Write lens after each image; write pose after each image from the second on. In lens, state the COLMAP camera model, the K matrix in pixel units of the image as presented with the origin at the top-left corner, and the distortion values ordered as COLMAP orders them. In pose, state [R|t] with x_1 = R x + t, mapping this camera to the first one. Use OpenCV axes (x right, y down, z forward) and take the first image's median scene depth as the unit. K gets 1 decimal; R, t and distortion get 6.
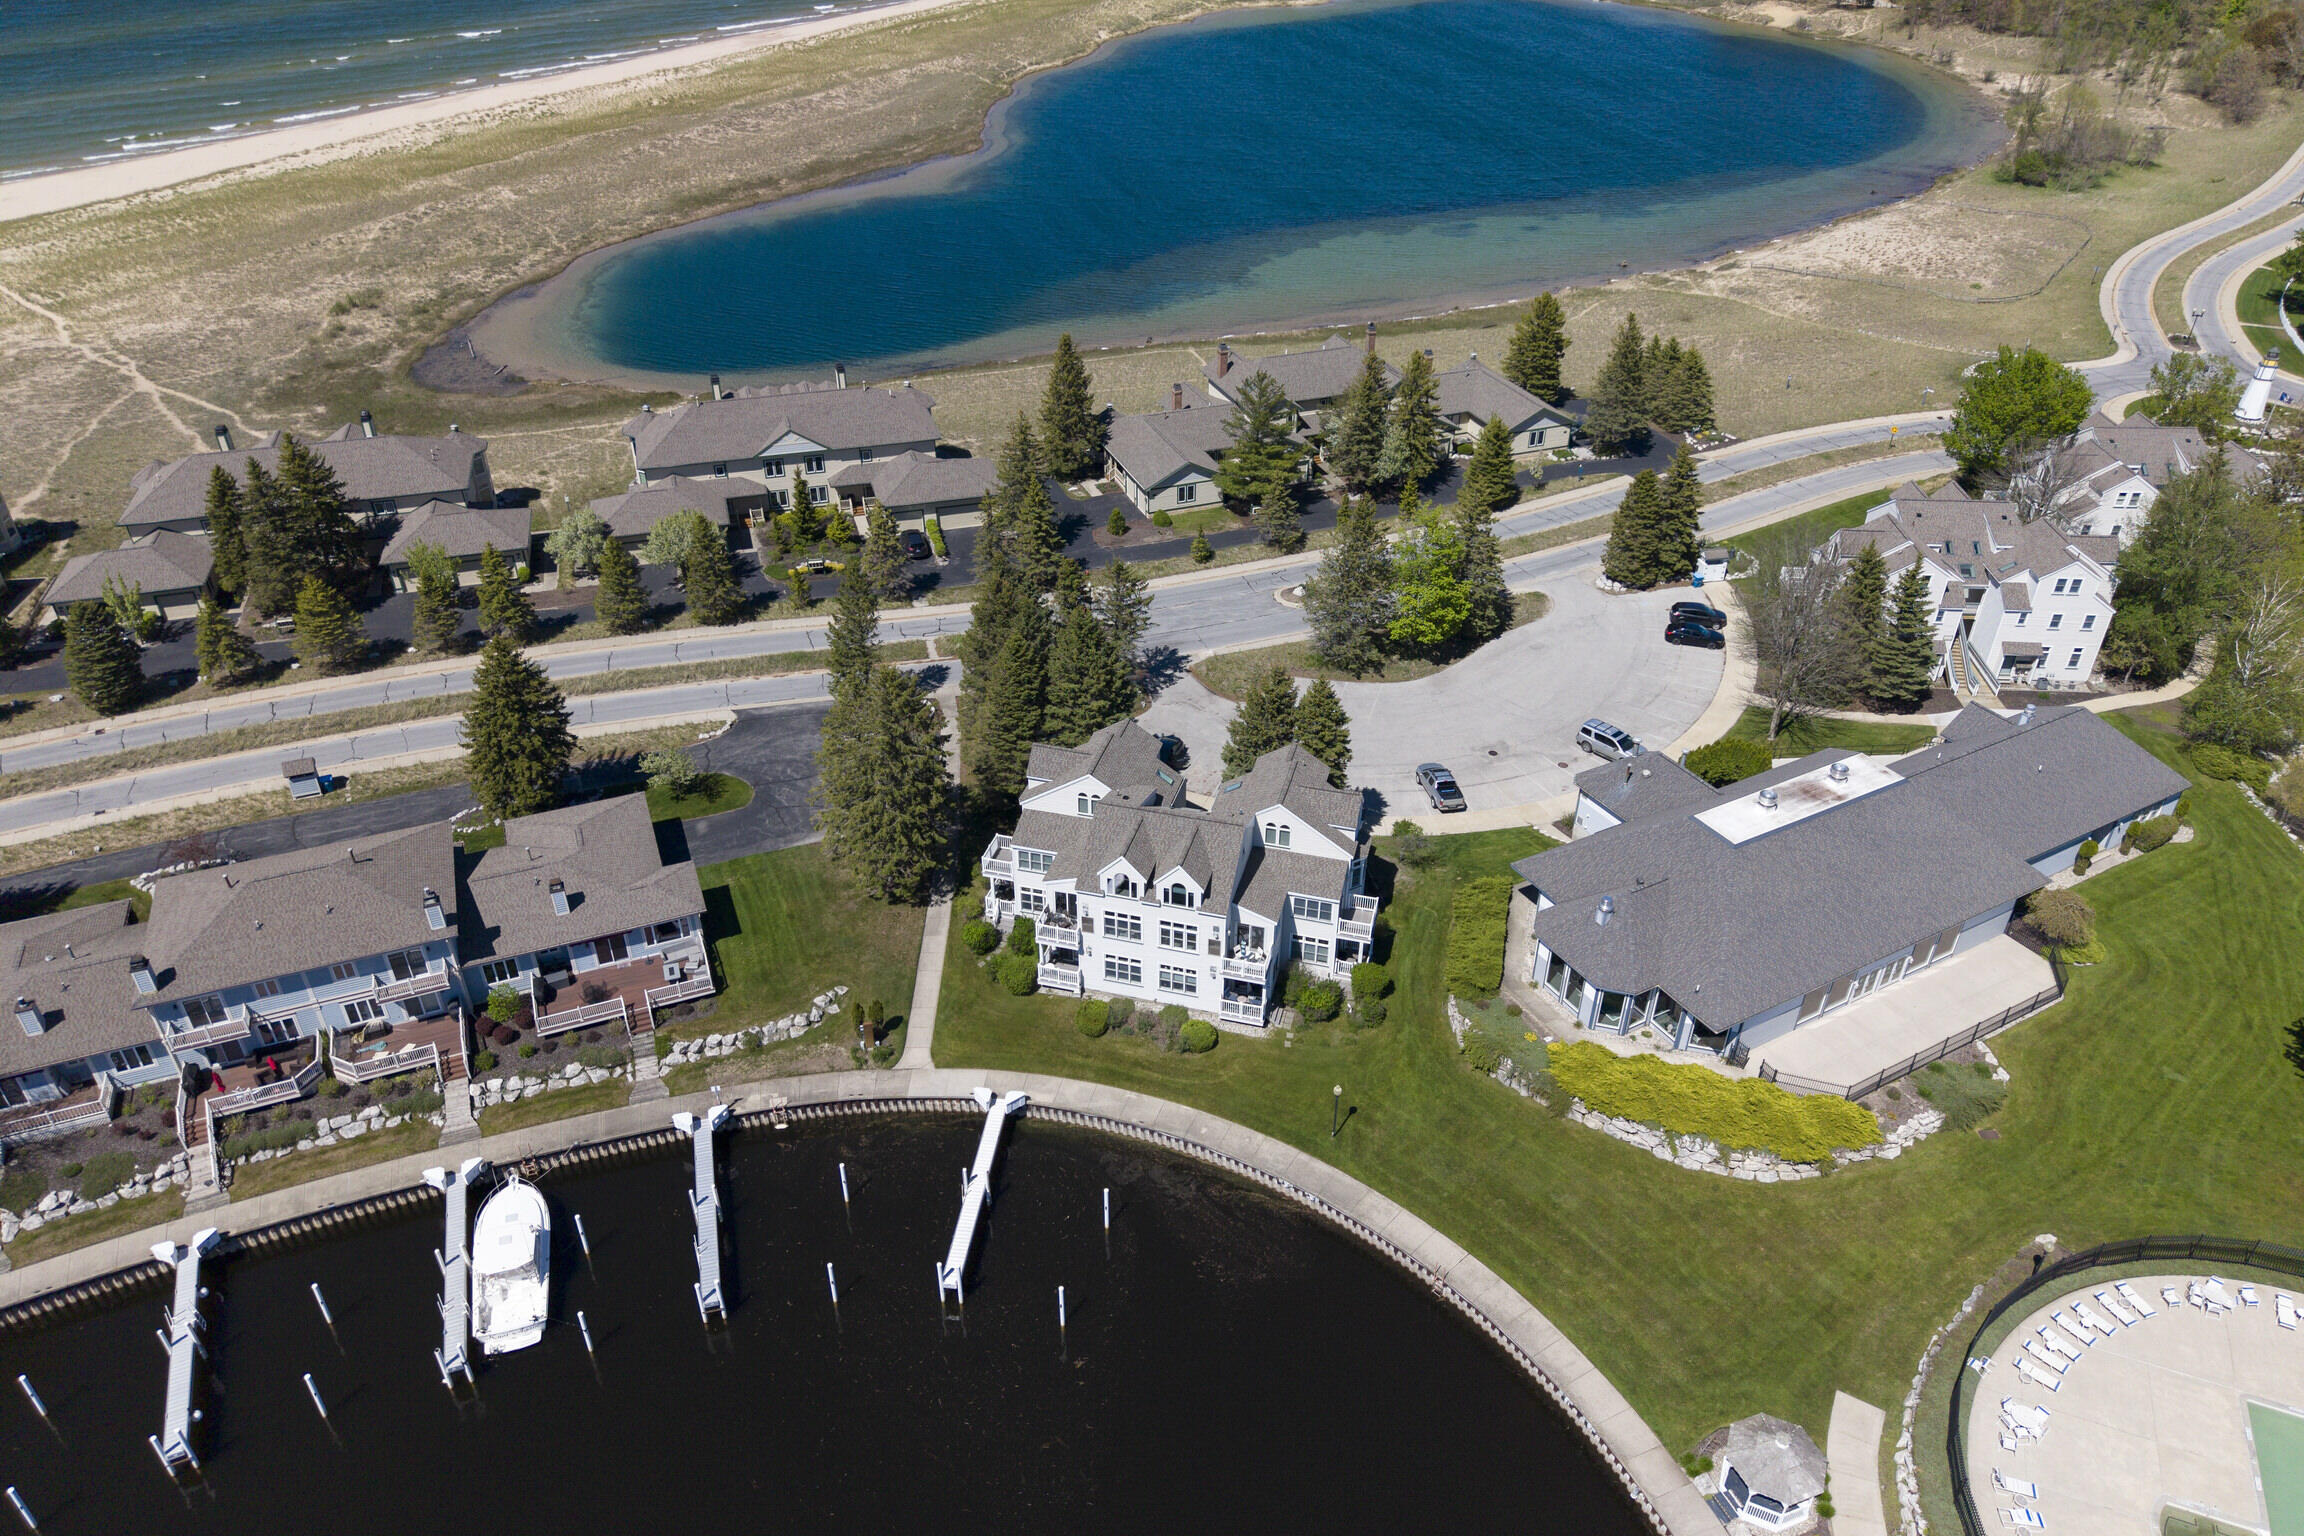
lens RADIAL K [[1545.5, 0, 1153.8], [0, 1545.5, 727.6], [0, 0, 1]] dist [0.039033, -0.054746]
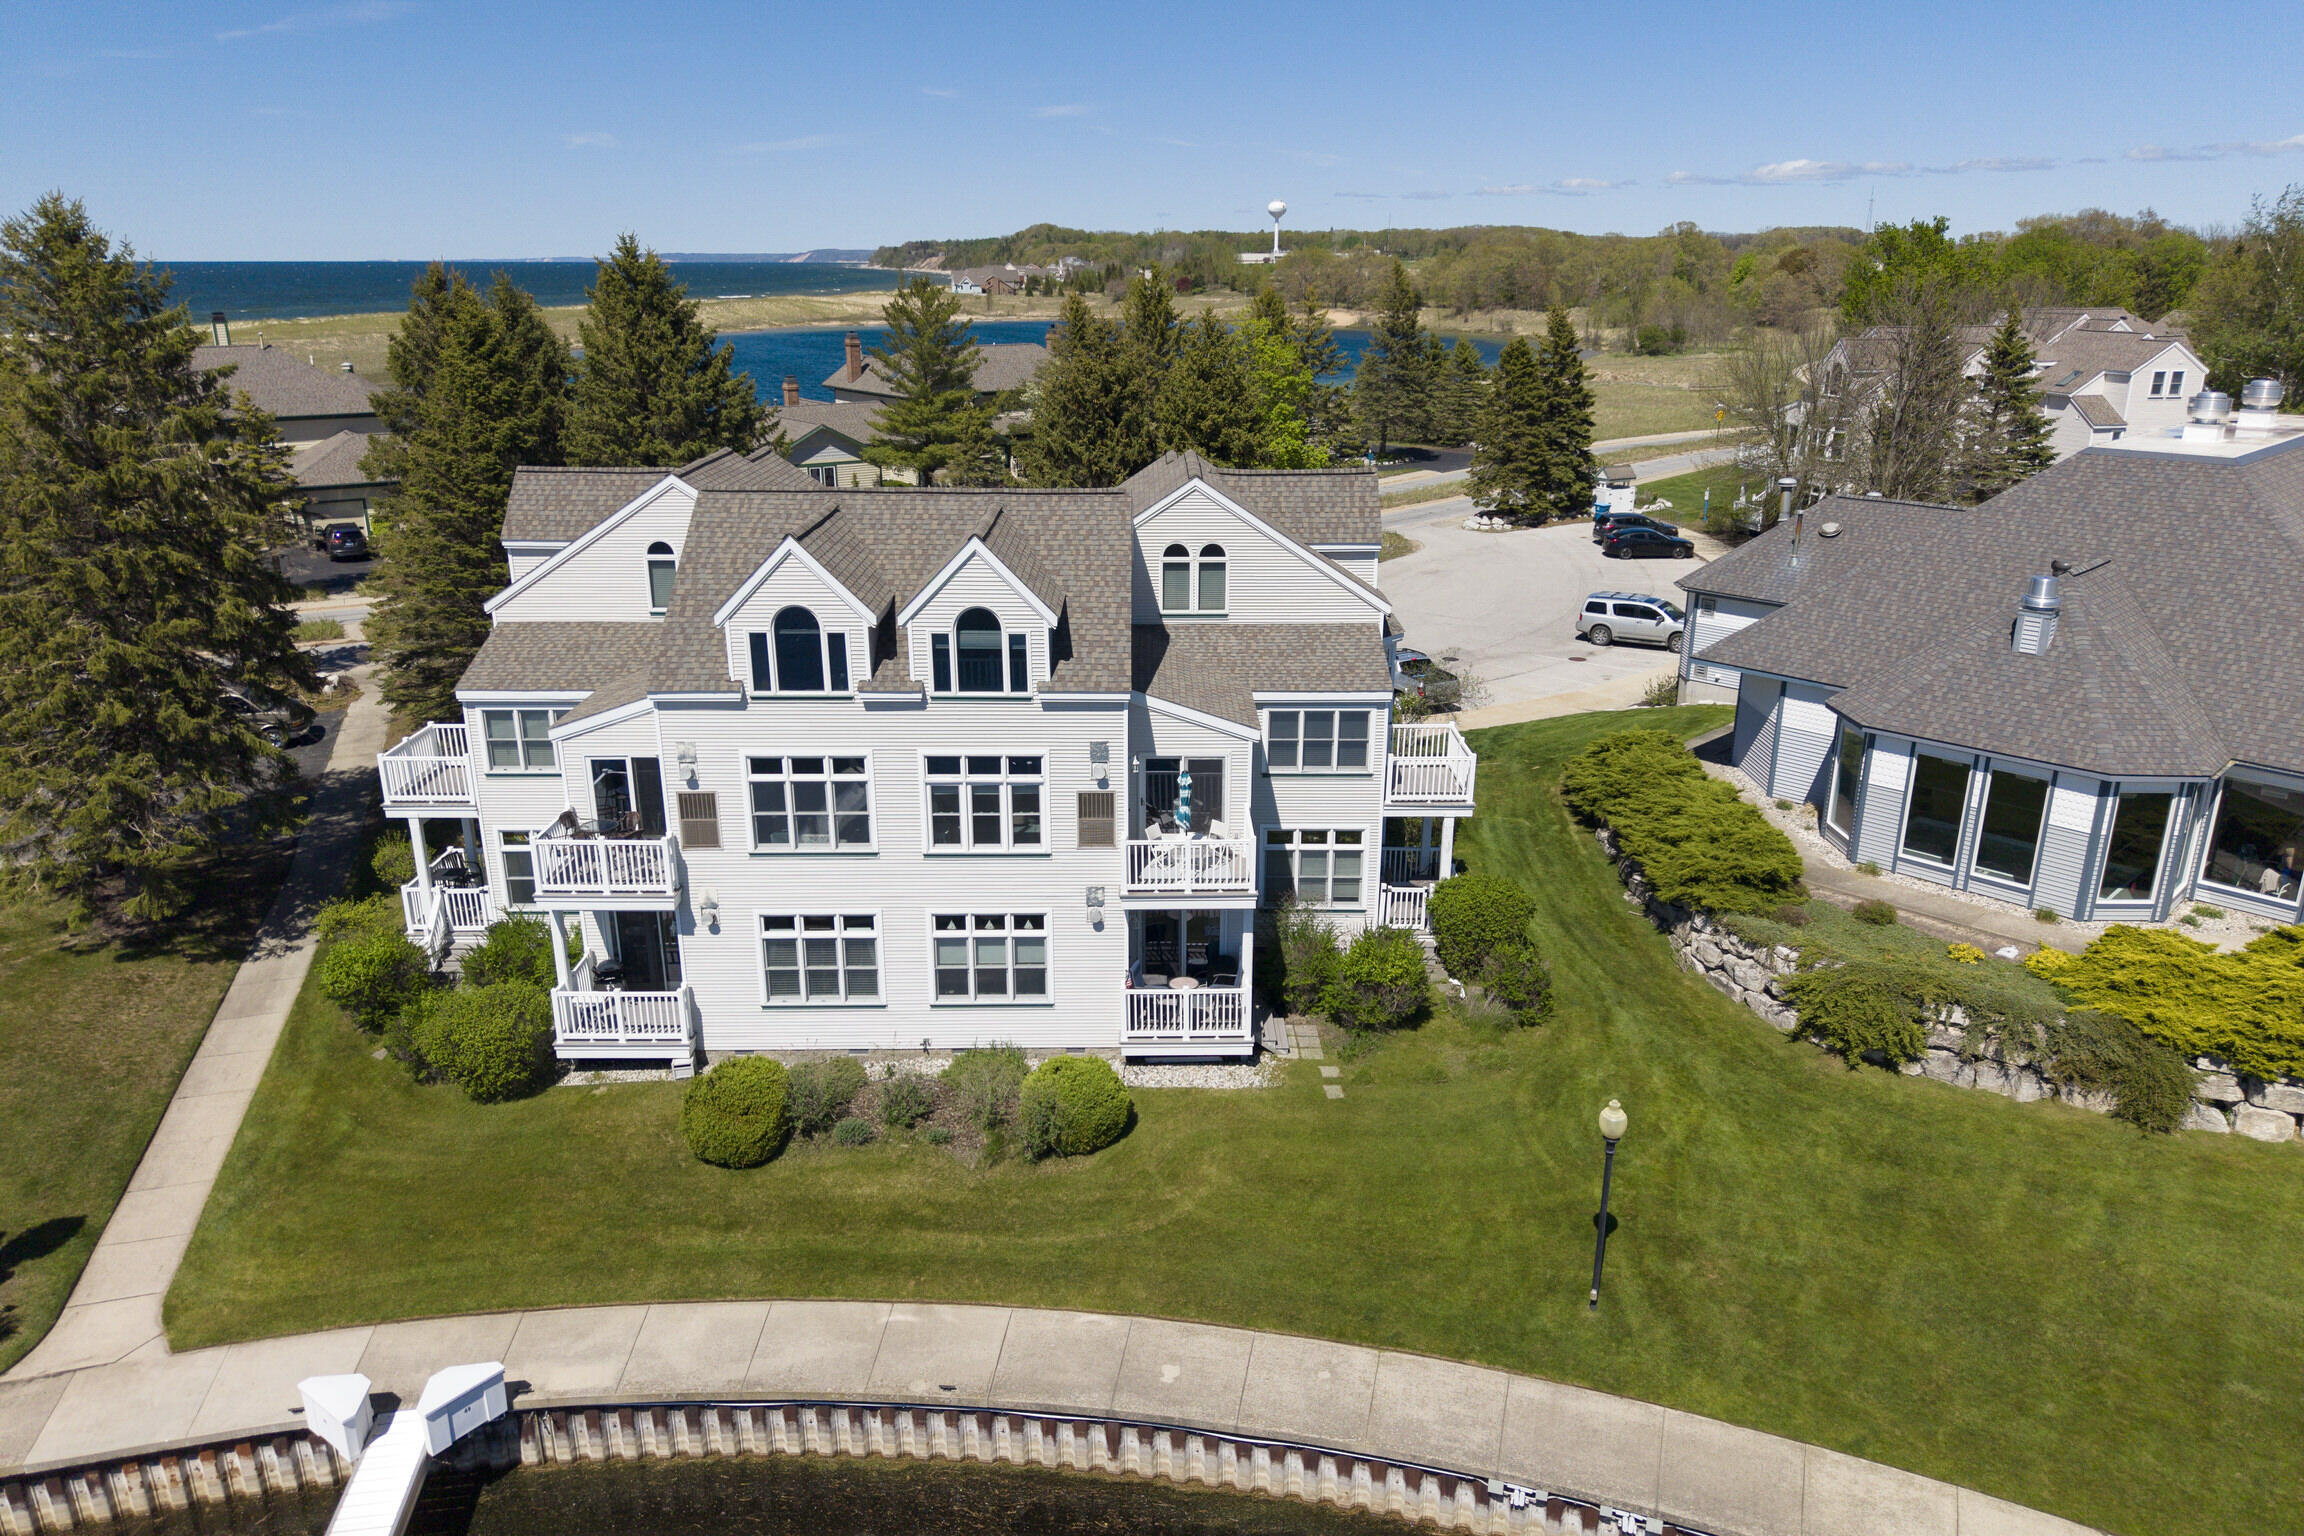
lens RADIAL K [[1531.6, 0, 1153.2], [0, 1531.6, 758.1], [0, 0, 1]] dist [0.013711, -0.017280]
pose [[0.962819, -0.081479, 0.257567, -0.032322], [0.142477, 0.963205, -0.227895, 0.199673], [-0.229521, 0.256119, 0.939001, 0.655005]]
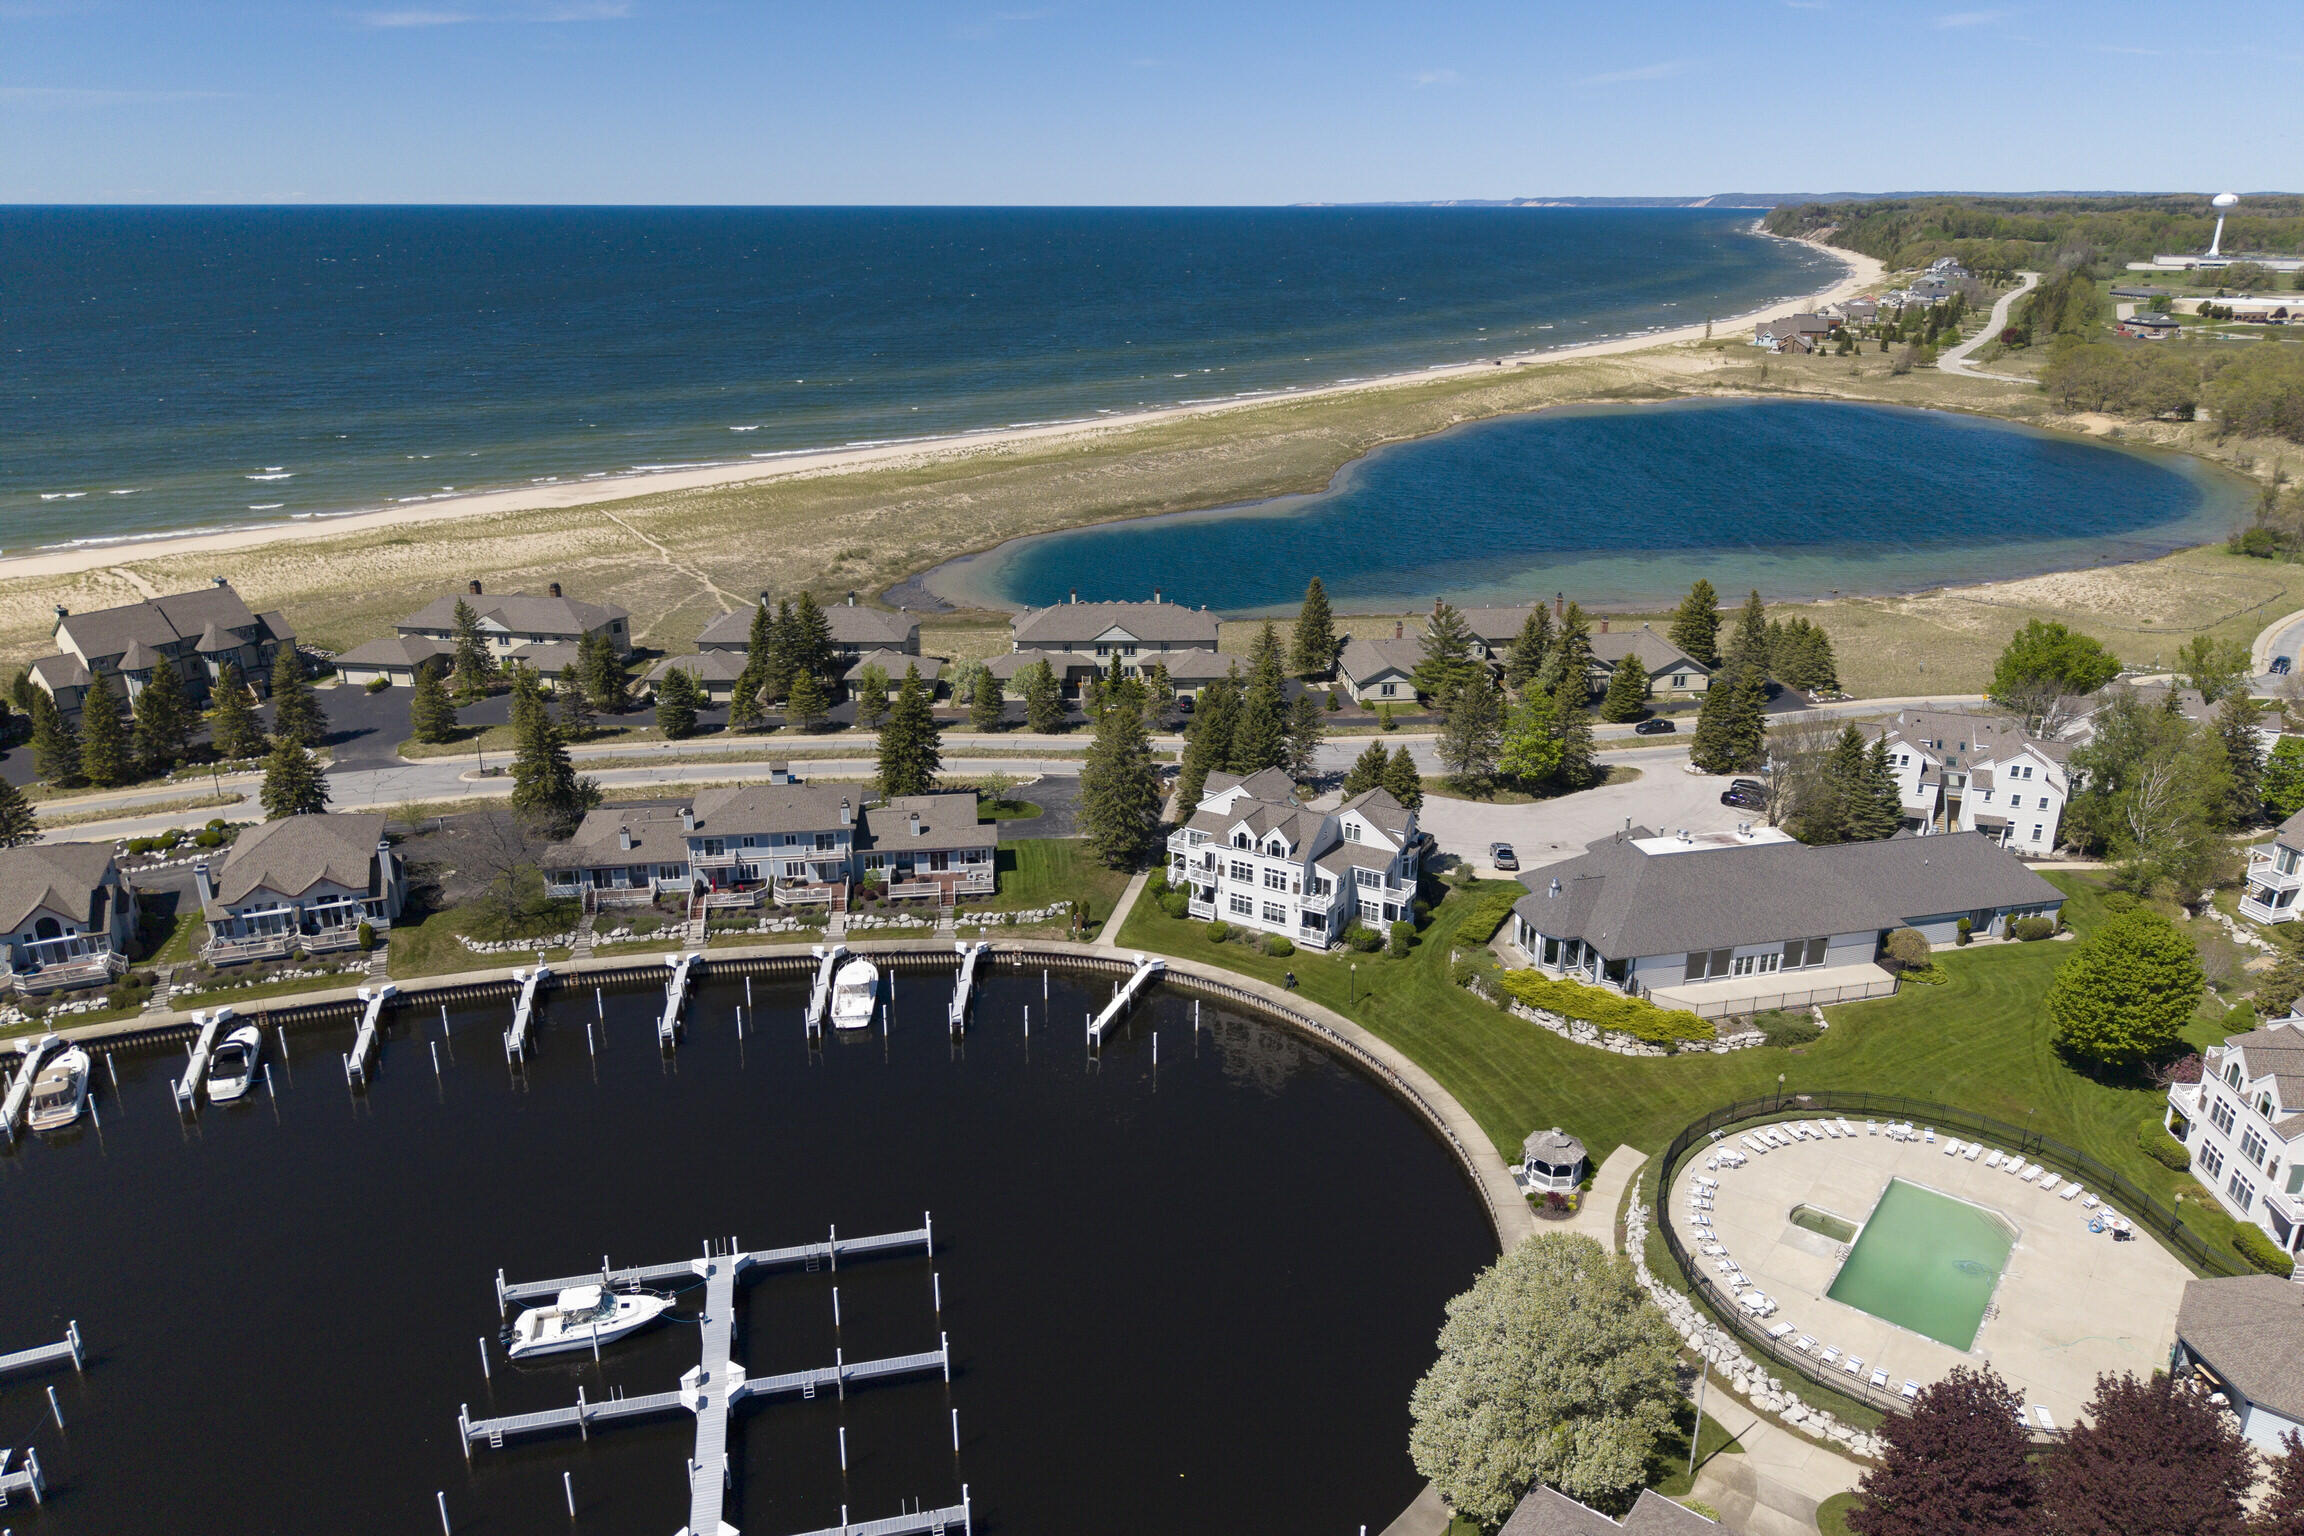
lens RADIAL K [[1533.9, 0, 1158.1], [0, 1533.9, 719.5], [0, 0, 1]] dist [0.100195, -0.166642]
pose [[0.965522, 0.083098, -0.246704, 0.262814], [-0.139674, 0.965091, -0.221565, 0.328776], [0.219680, 0.248384, 0.943423, -0.516599]]
